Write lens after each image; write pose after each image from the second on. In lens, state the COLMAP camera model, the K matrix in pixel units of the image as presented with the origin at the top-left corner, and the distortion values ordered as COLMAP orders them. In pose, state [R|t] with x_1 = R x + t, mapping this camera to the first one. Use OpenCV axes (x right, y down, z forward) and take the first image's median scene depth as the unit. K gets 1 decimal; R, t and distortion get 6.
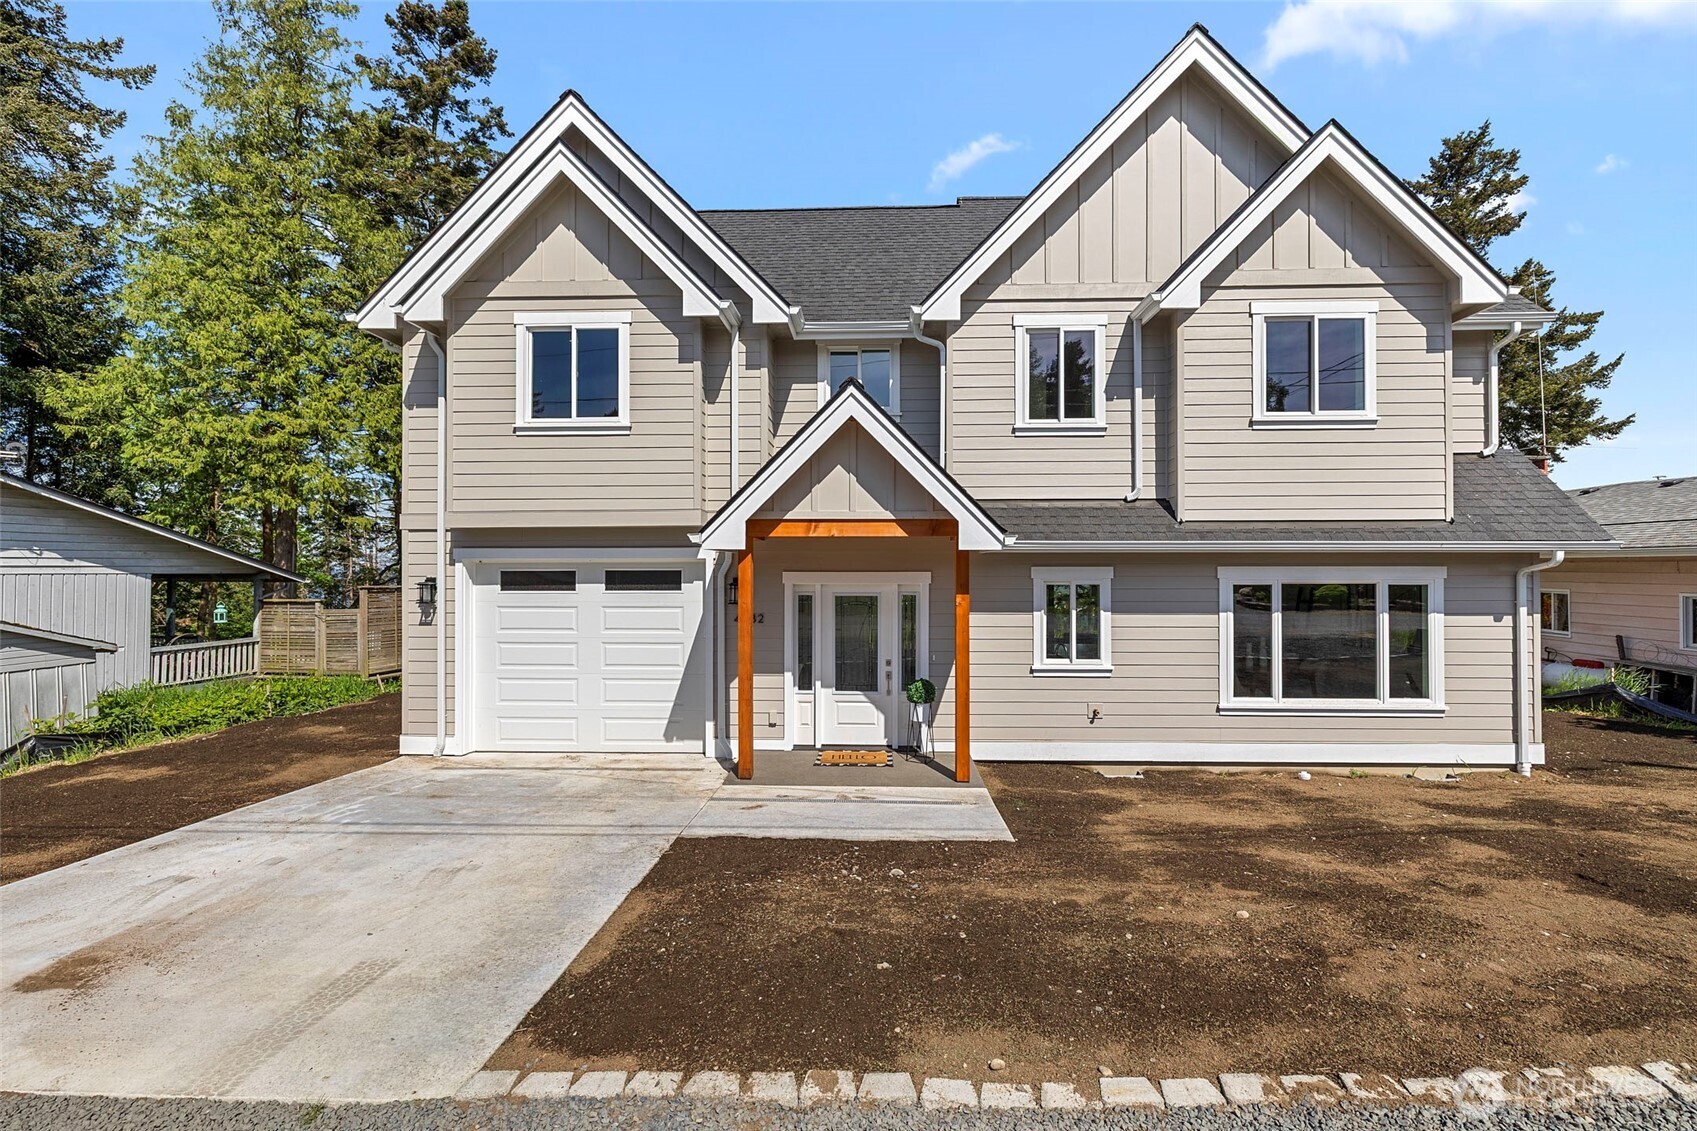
lens RADIAL K [[715.0, 0, 846.3], [0, 715.0, 561.0], [0, 0, 1]] dist [0.011836, -0.000375]
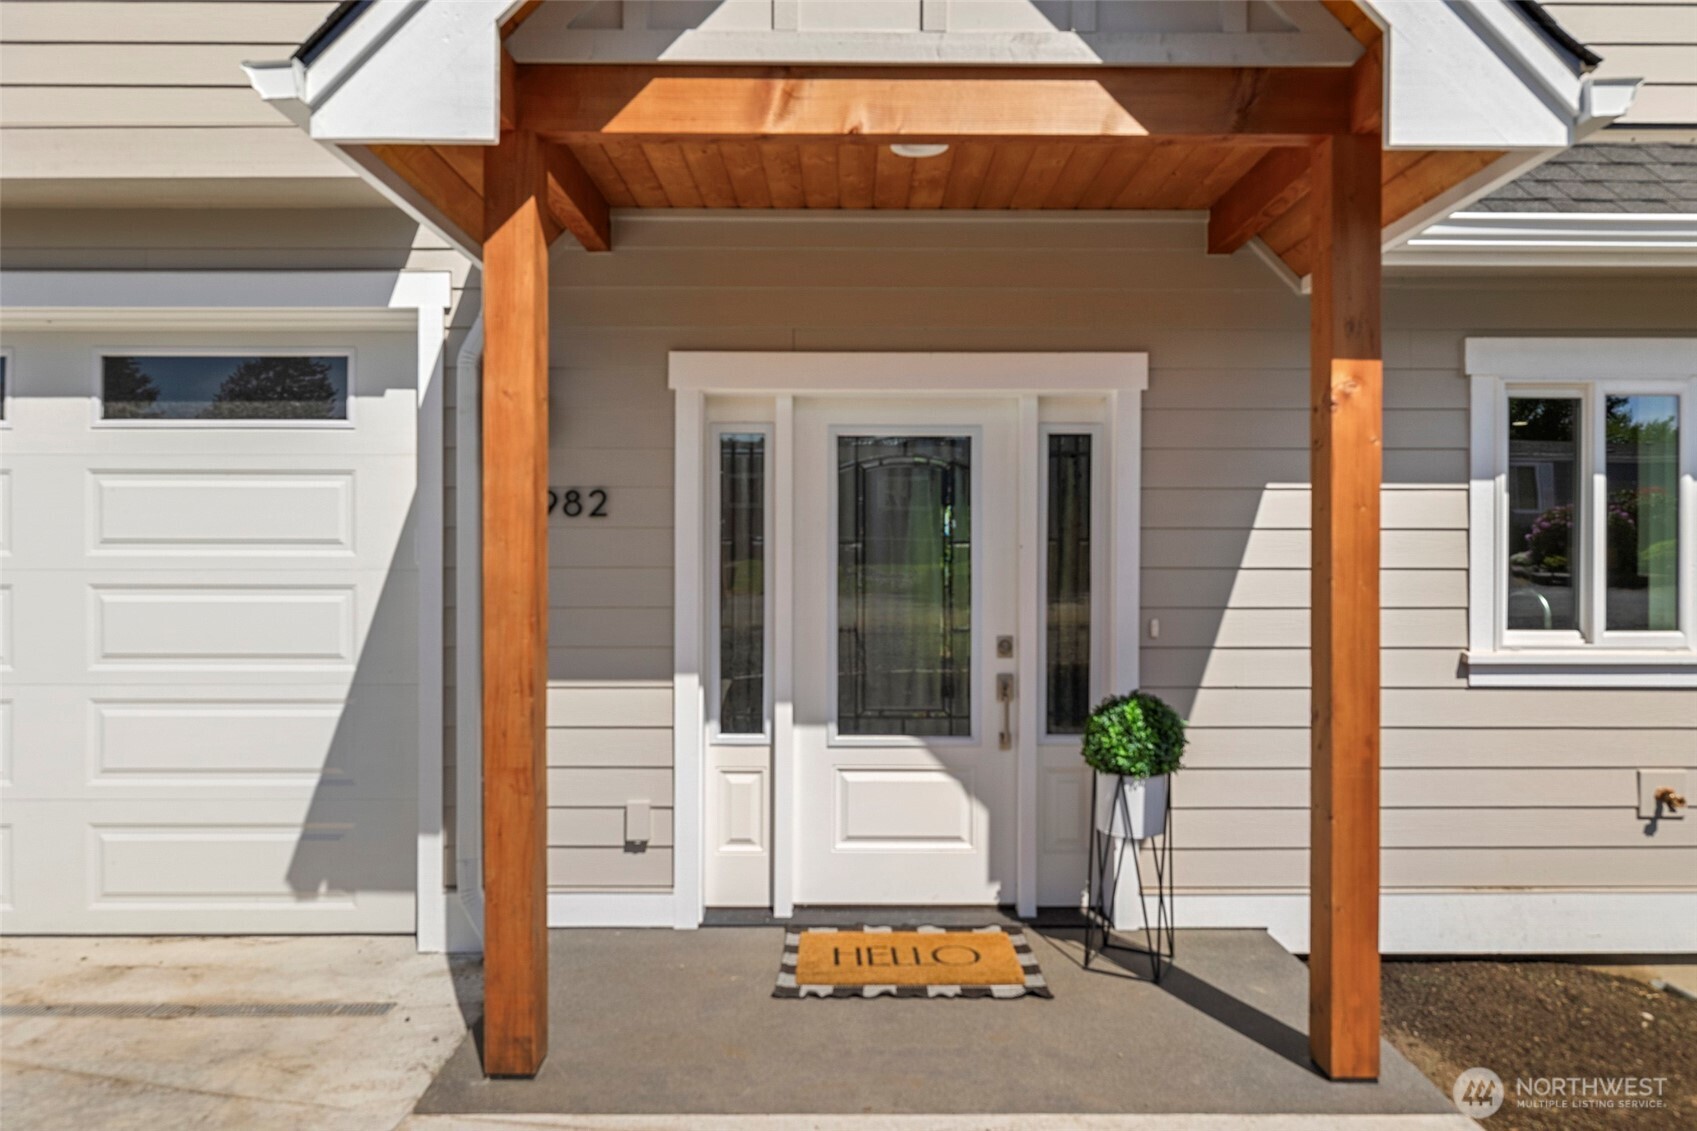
lens RADIAL K [[1064.7, 0, 854.2], [0, 1064.7, 558.1], [0, 0, 1]] dist [-0.001712, -0.000423]
pose [[0.998583, 0.004492, 0.053027, -0.033640], [-0.005168, 0.999907, 0.012615, 0.098493], [-0.052965, -0.012871, 0.998513, 0.537392]]
